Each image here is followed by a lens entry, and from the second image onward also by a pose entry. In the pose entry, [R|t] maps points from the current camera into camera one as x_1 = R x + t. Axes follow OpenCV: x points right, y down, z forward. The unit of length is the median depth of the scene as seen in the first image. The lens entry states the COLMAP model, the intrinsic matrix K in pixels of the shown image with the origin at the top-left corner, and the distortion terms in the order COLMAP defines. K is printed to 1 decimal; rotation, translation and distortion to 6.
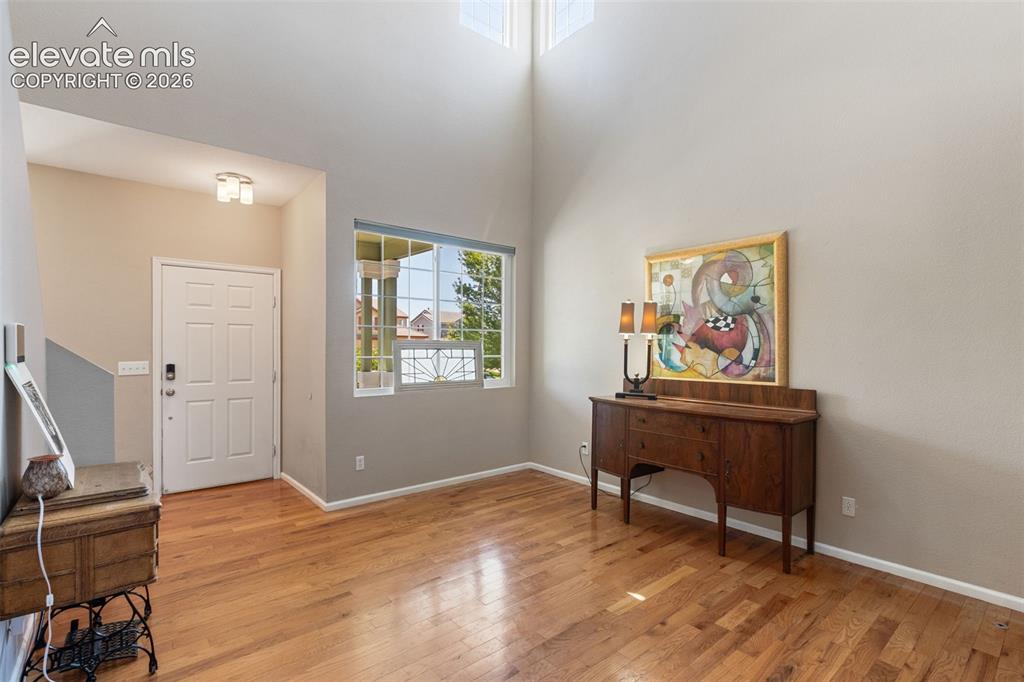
lens RADIAL K [[474.8, 0, 501.2], [0, 474.8, 344.7], [0, 0, 1]] dist [-0.003112, -0.000797]
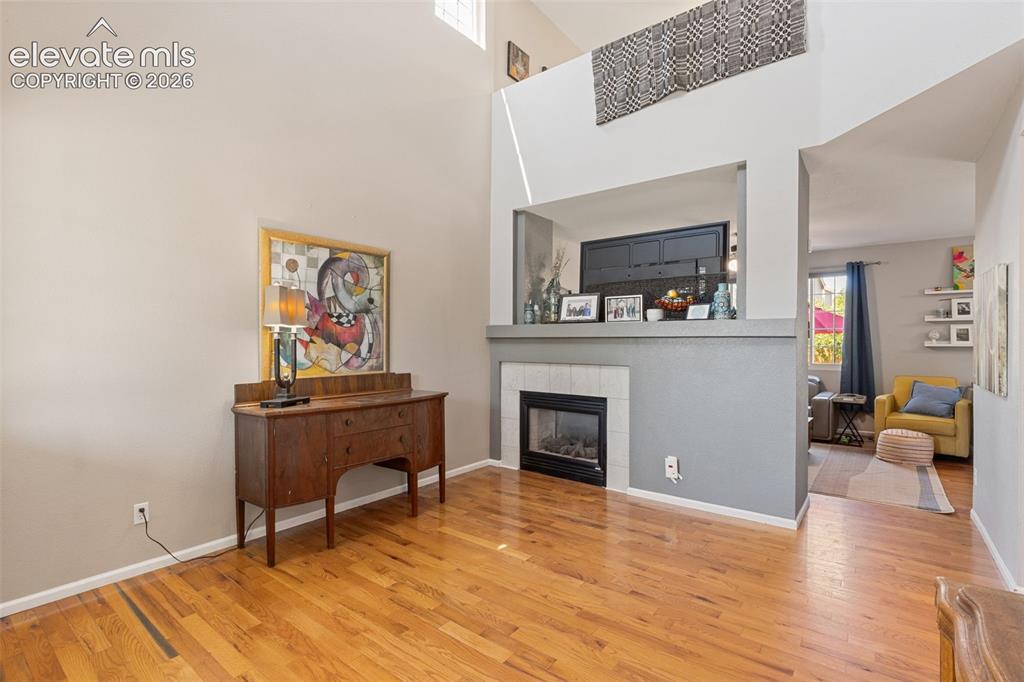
lens RADIAL K [[472.6, 0, 493.8], [0, 472.6, 340.5], [0, 0, 1]] dist [-0.002049, 0.000226]
pose [[-0.198702, 0.000208, 0.980060, -0.632996], [-0.007215, 0.999973, -0.001675, 0.001282], [-0.980033, -0.007404, -0.198695, 0.891181]]
